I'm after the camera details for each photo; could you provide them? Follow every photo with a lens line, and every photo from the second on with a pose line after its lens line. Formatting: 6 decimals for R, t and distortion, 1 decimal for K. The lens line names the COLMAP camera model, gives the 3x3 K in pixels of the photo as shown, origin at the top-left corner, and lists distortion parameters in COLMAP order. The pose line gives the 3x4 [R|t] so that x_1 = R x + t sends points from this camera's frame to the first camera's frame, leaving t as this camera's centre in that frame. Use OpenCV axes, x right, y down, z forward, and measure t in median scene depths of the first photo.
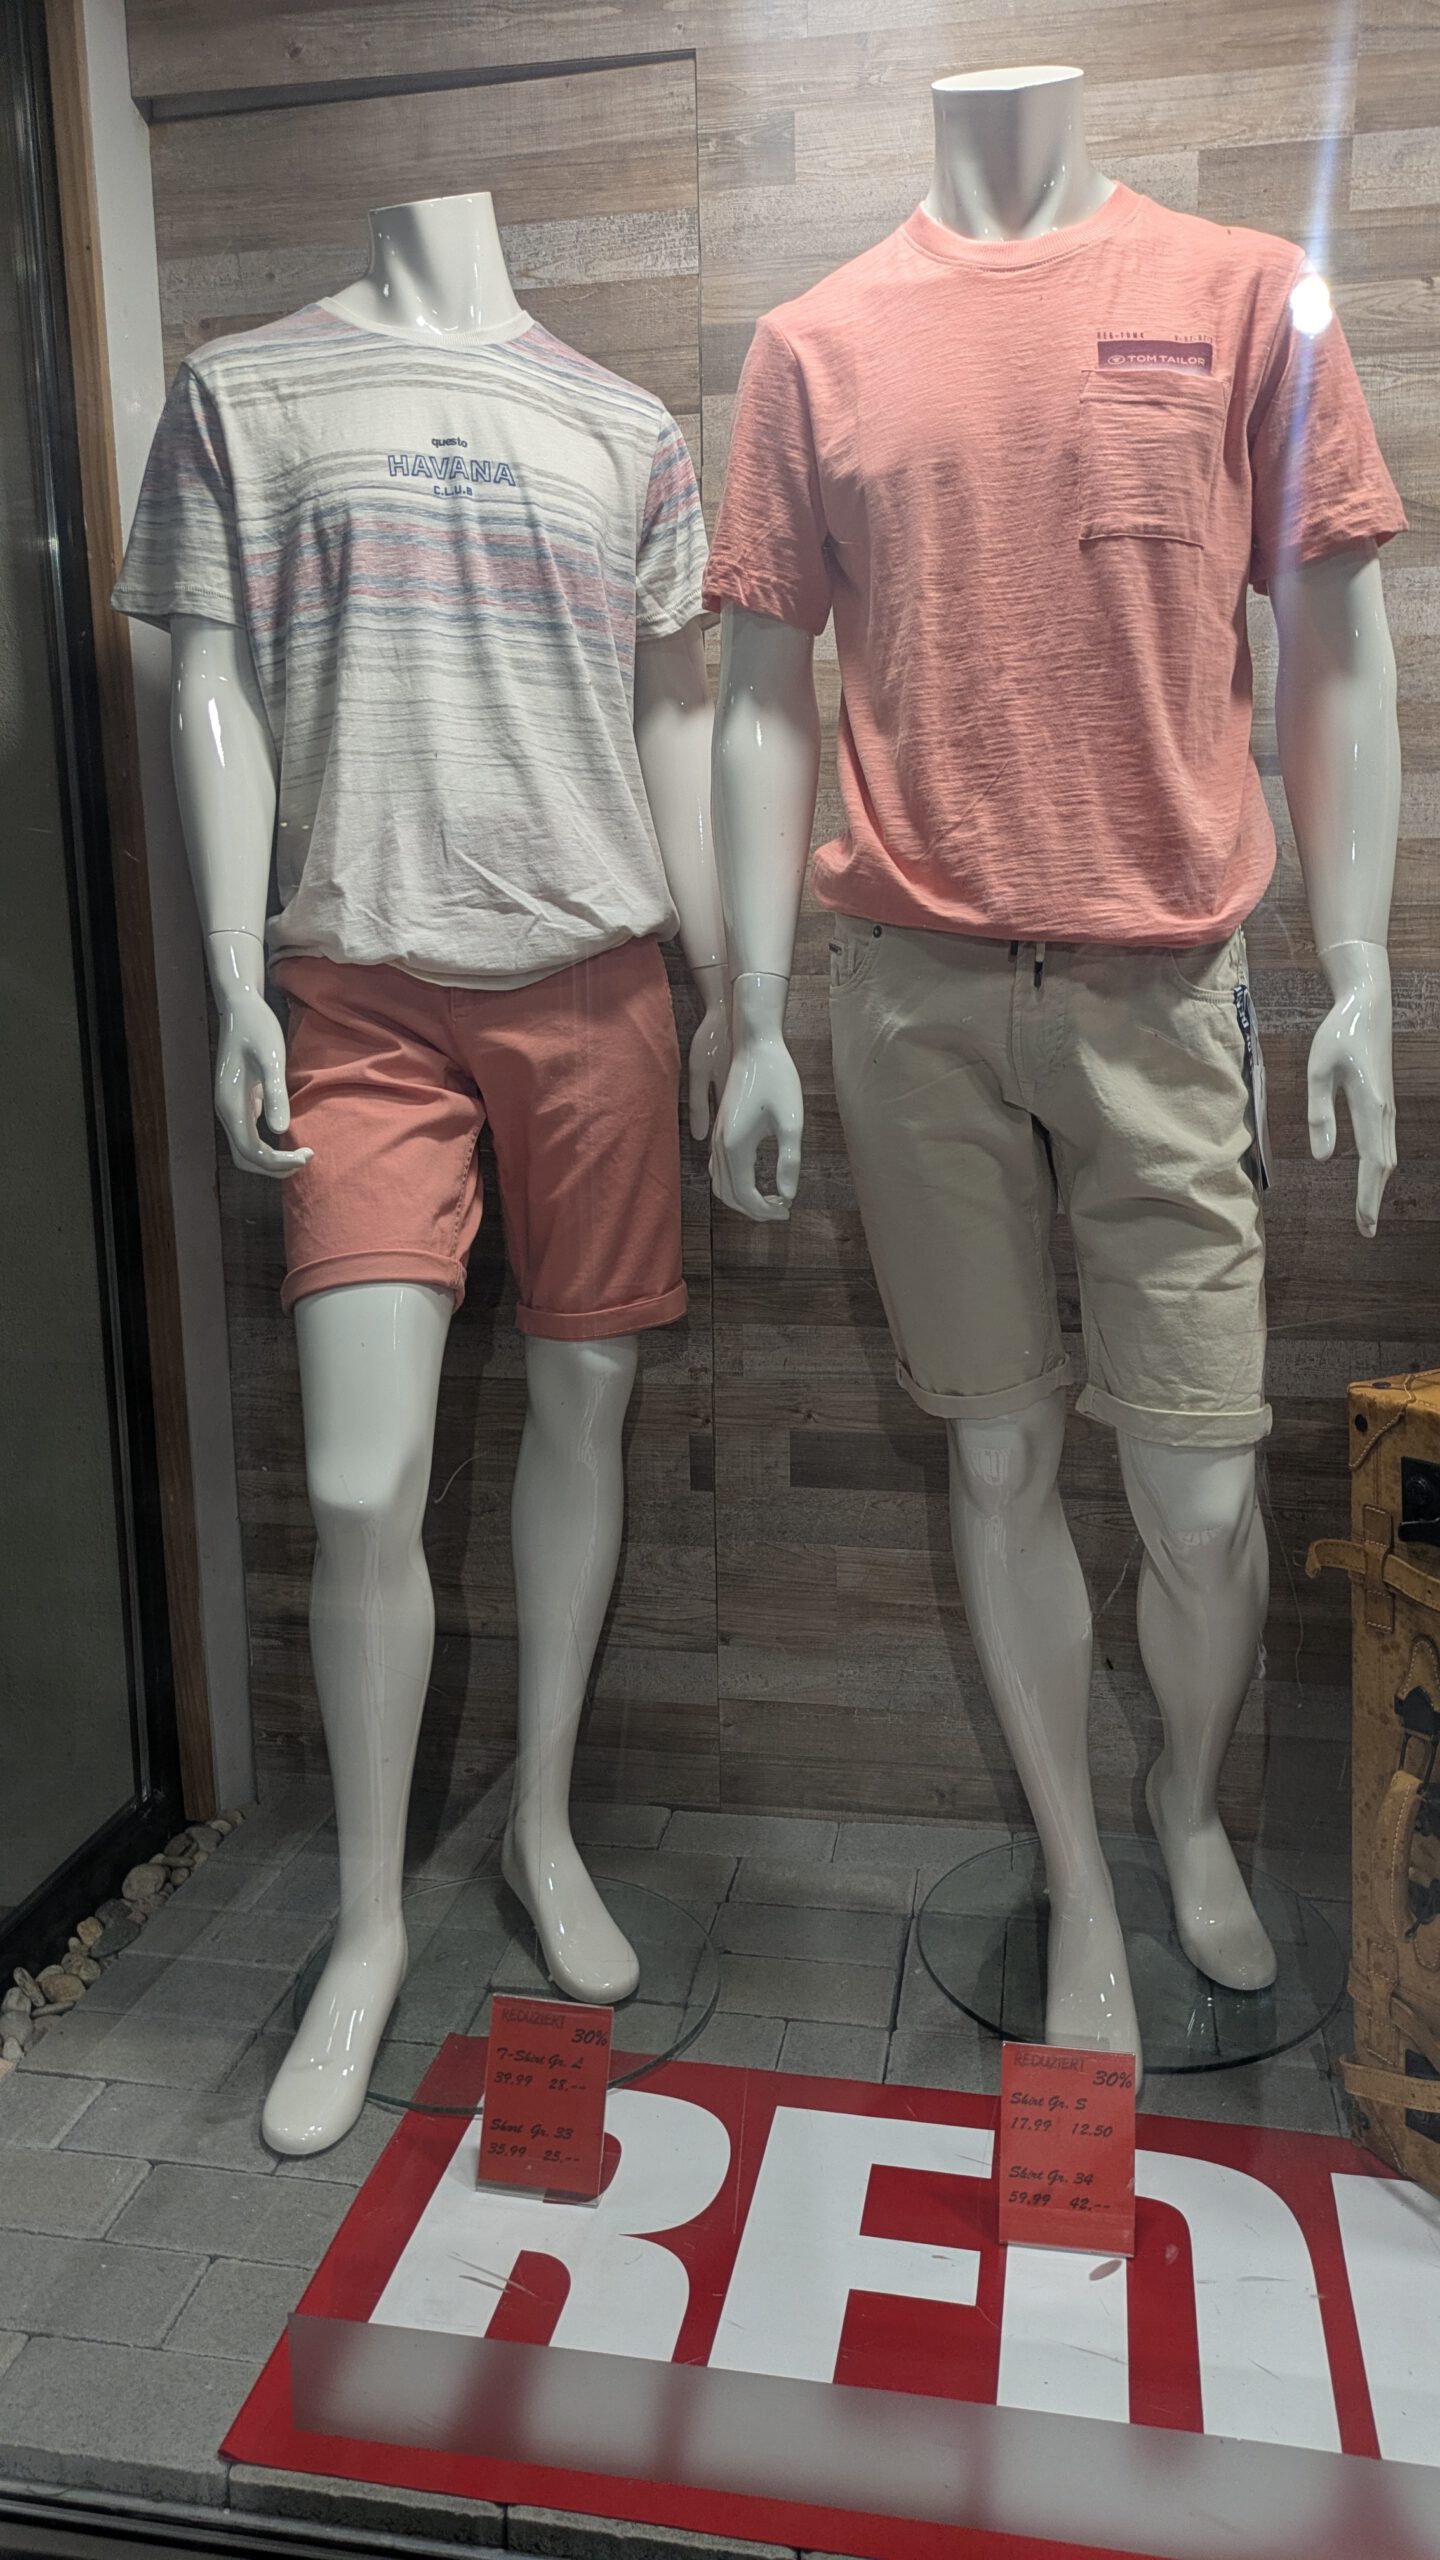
lens RADIAL K [[1946.7, 0, 691.7], [0, 1946.7, 1241.0], [0, 0, 1]] dist [0.065269, -0.061182]
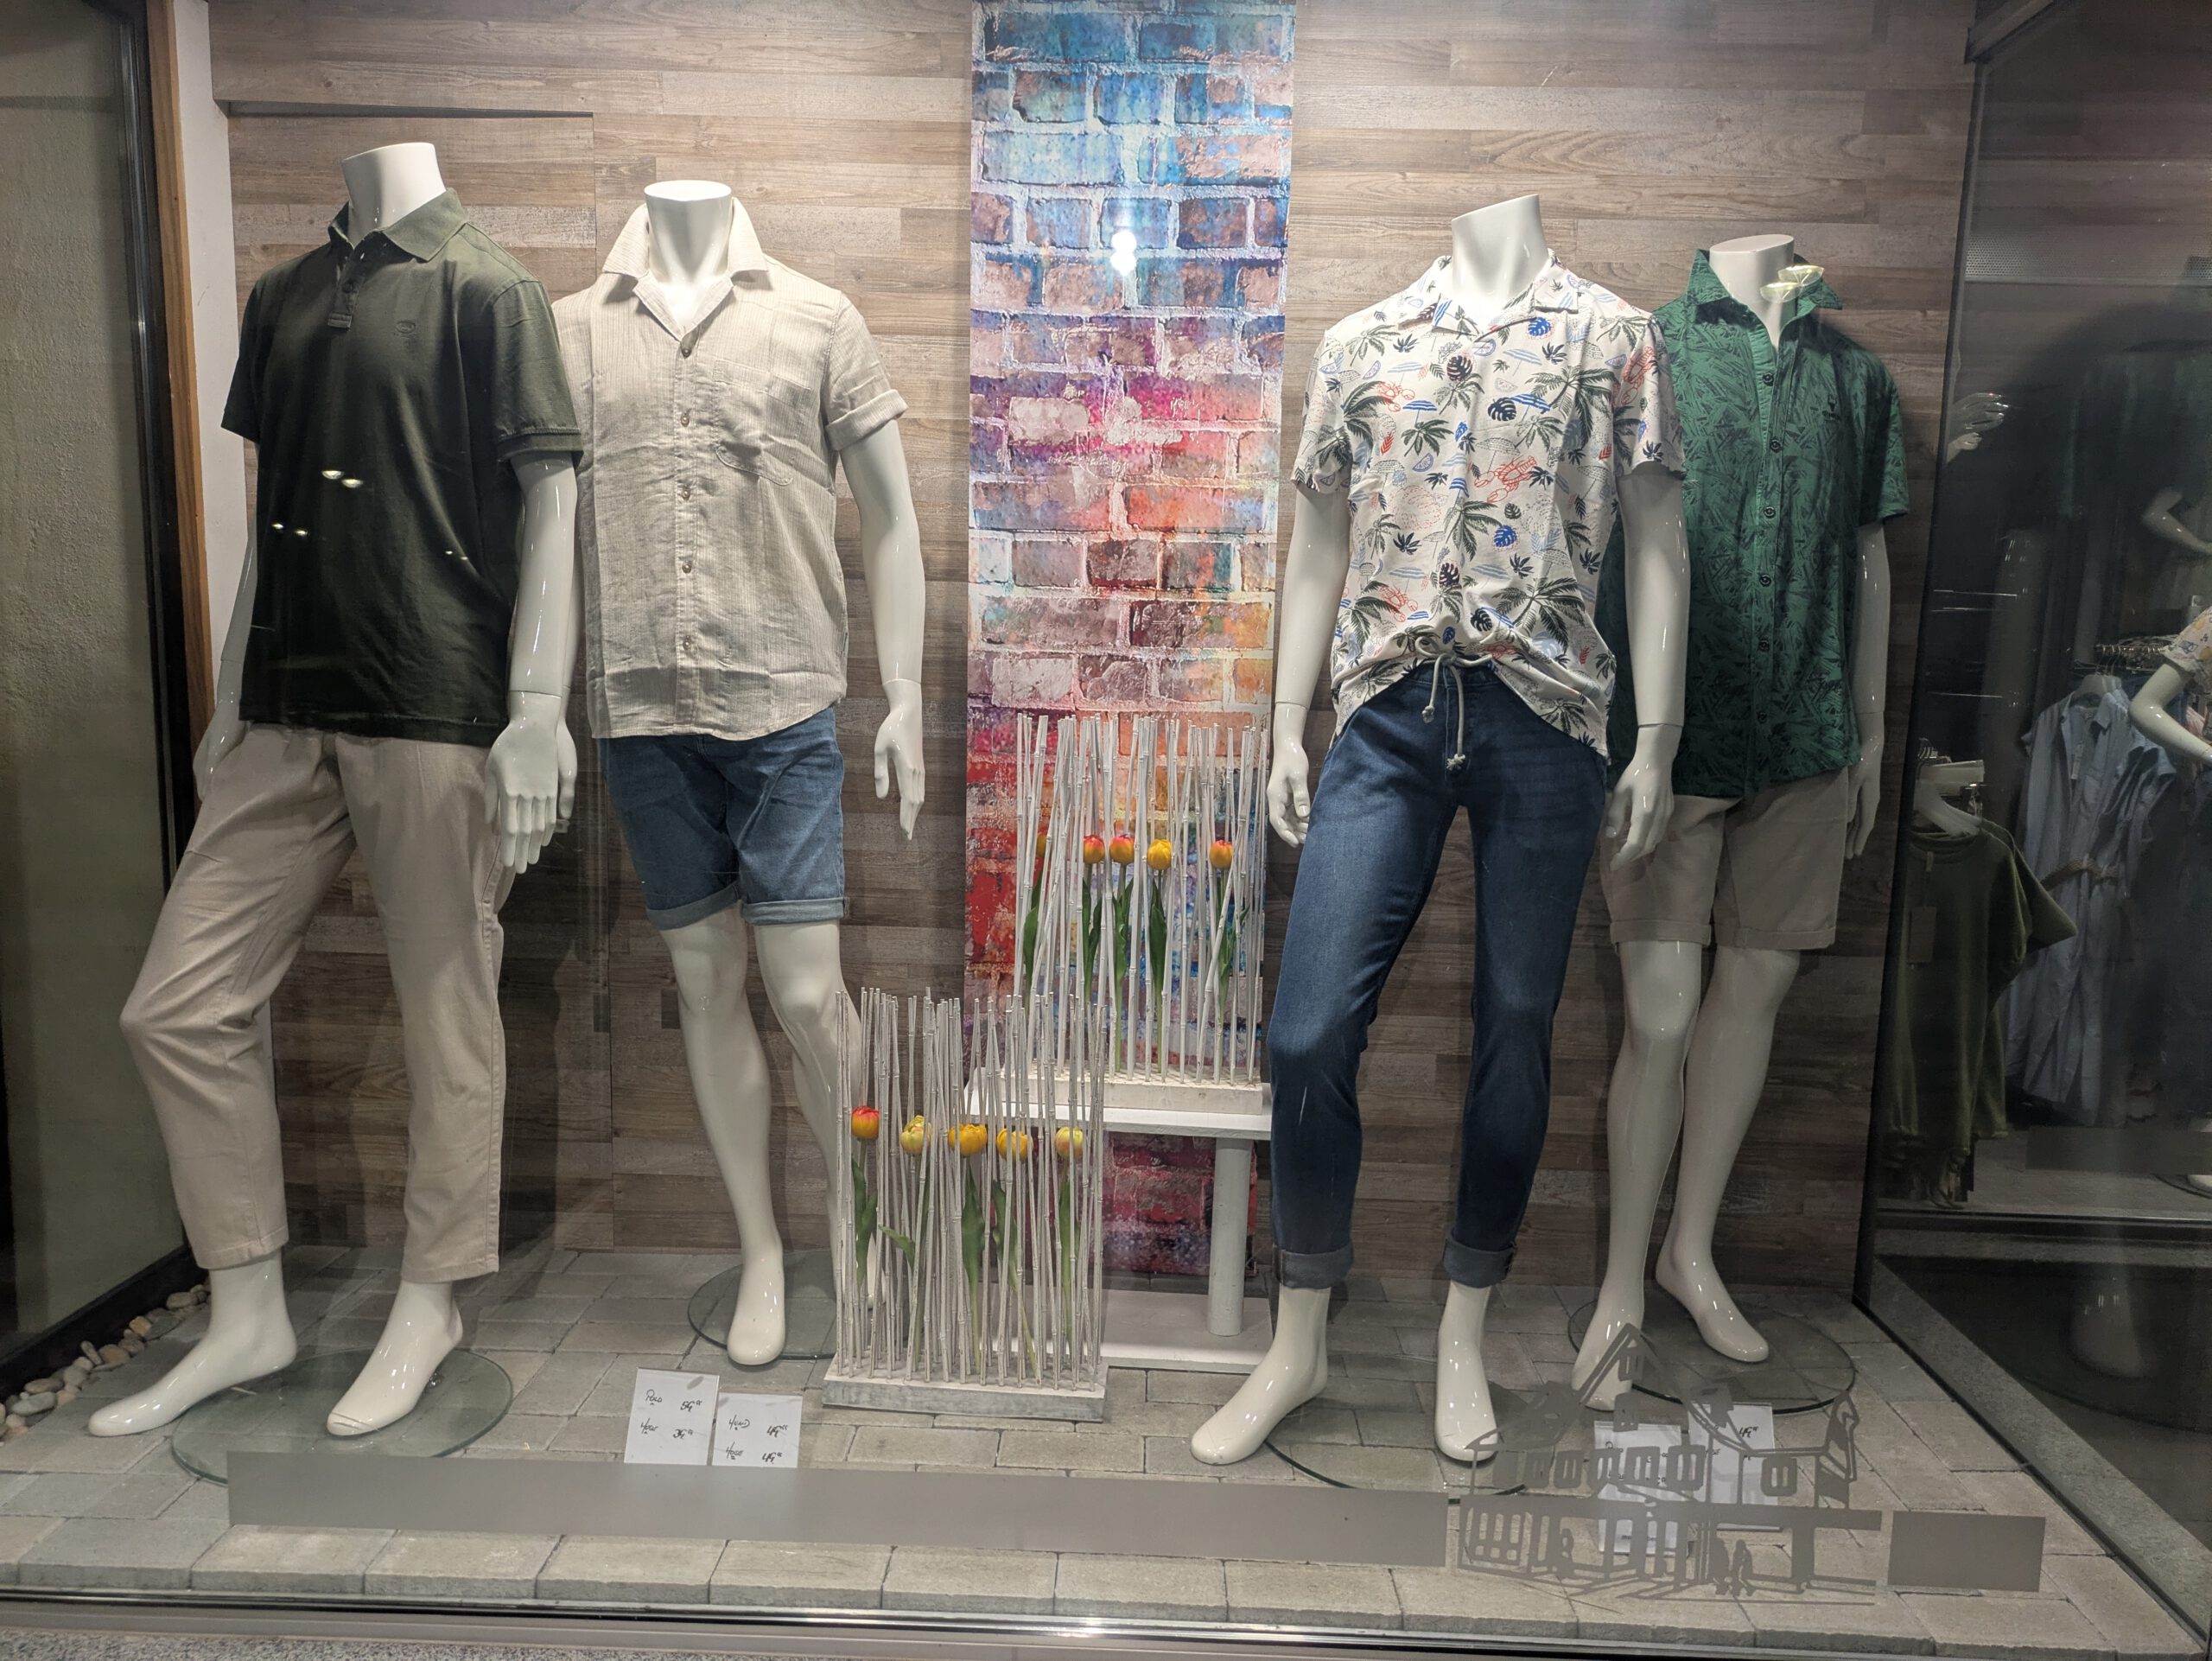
lens RADIAL K [[1692.8, 0, 1109.7], [0, 1692.8, 858.5], [0, 0, 1]] dist [0.053915, -0.043970]
pose [[0.985941, 0.018642, 0.166053, 0.200855], [-0.011723, 0.999026, -0.042545, 0.054469], [-0.166685, 0.040000, 0.985199, -0.421040]]
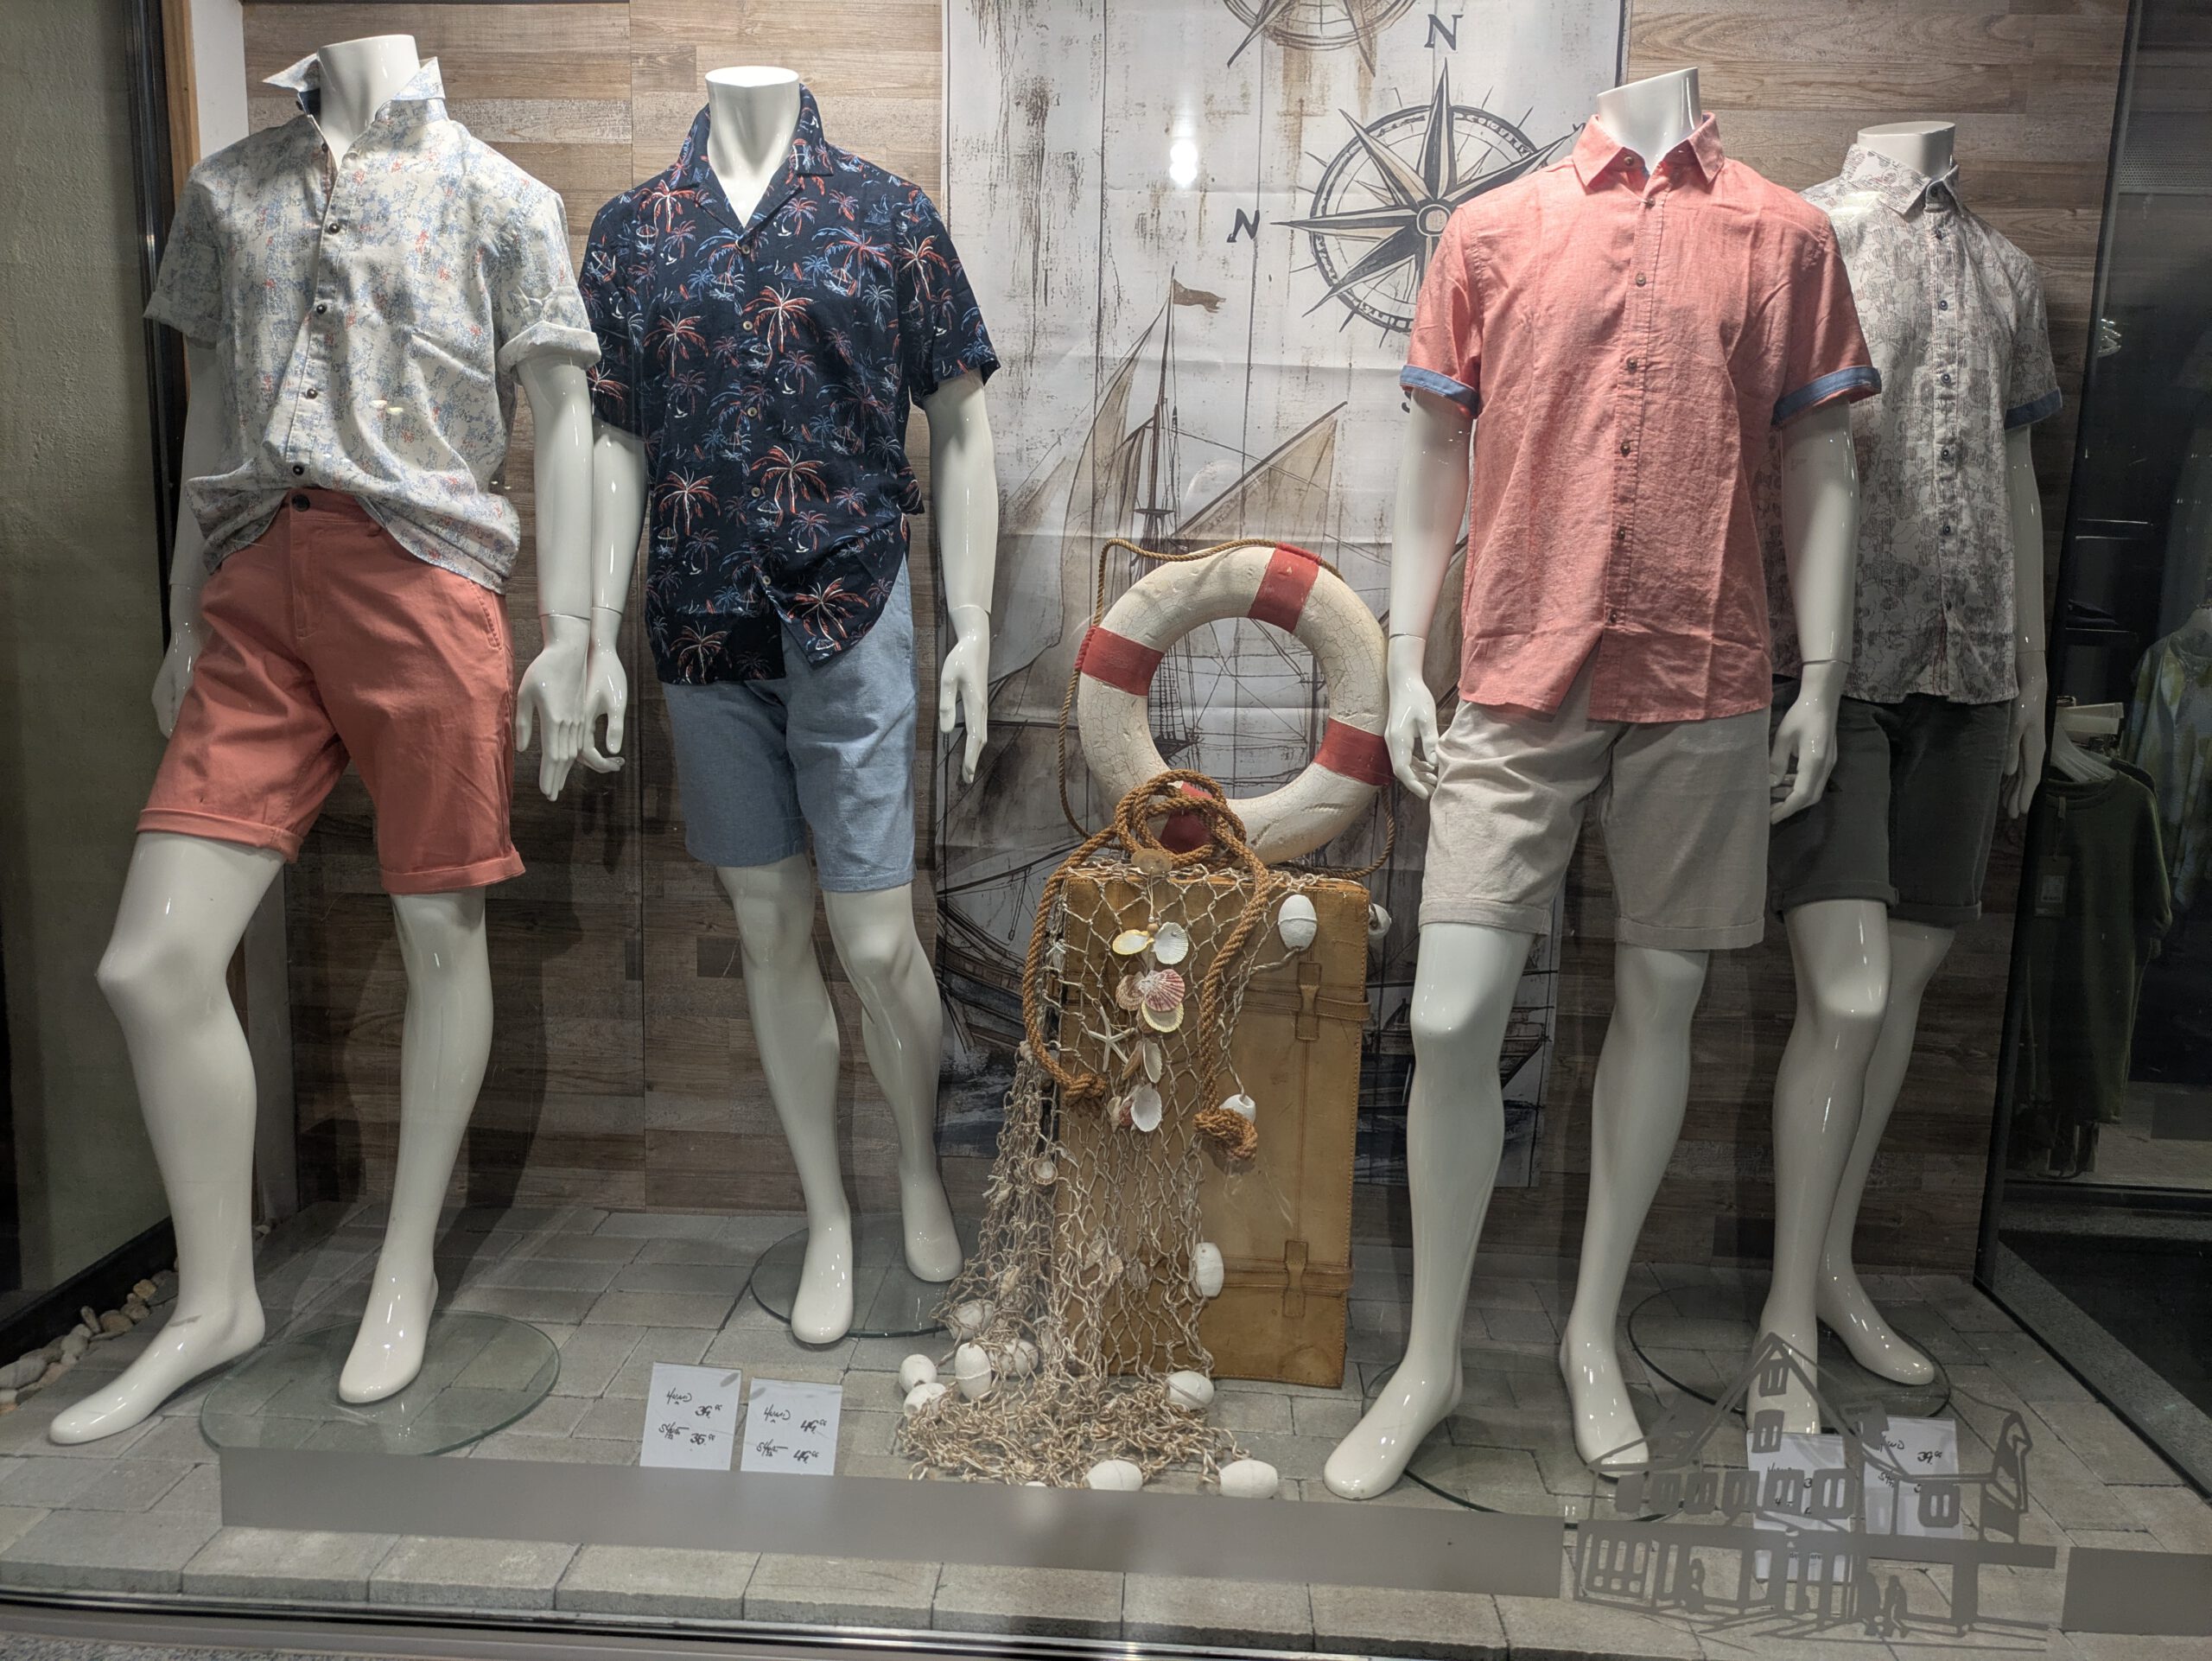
lens RADIAL K [[1692.8, 0, 1113.2], [0, 1692.8, 801.9], [0, 0, 1]] dist [0.053915, -0.043970]
pose [[0.989023, 0.025079, 0.145617, 0.195291], [-0.020060, 0.999157, -0.035831, 0.043081], [-0.146393, 0.032517, 0.988692, -0.320345]]
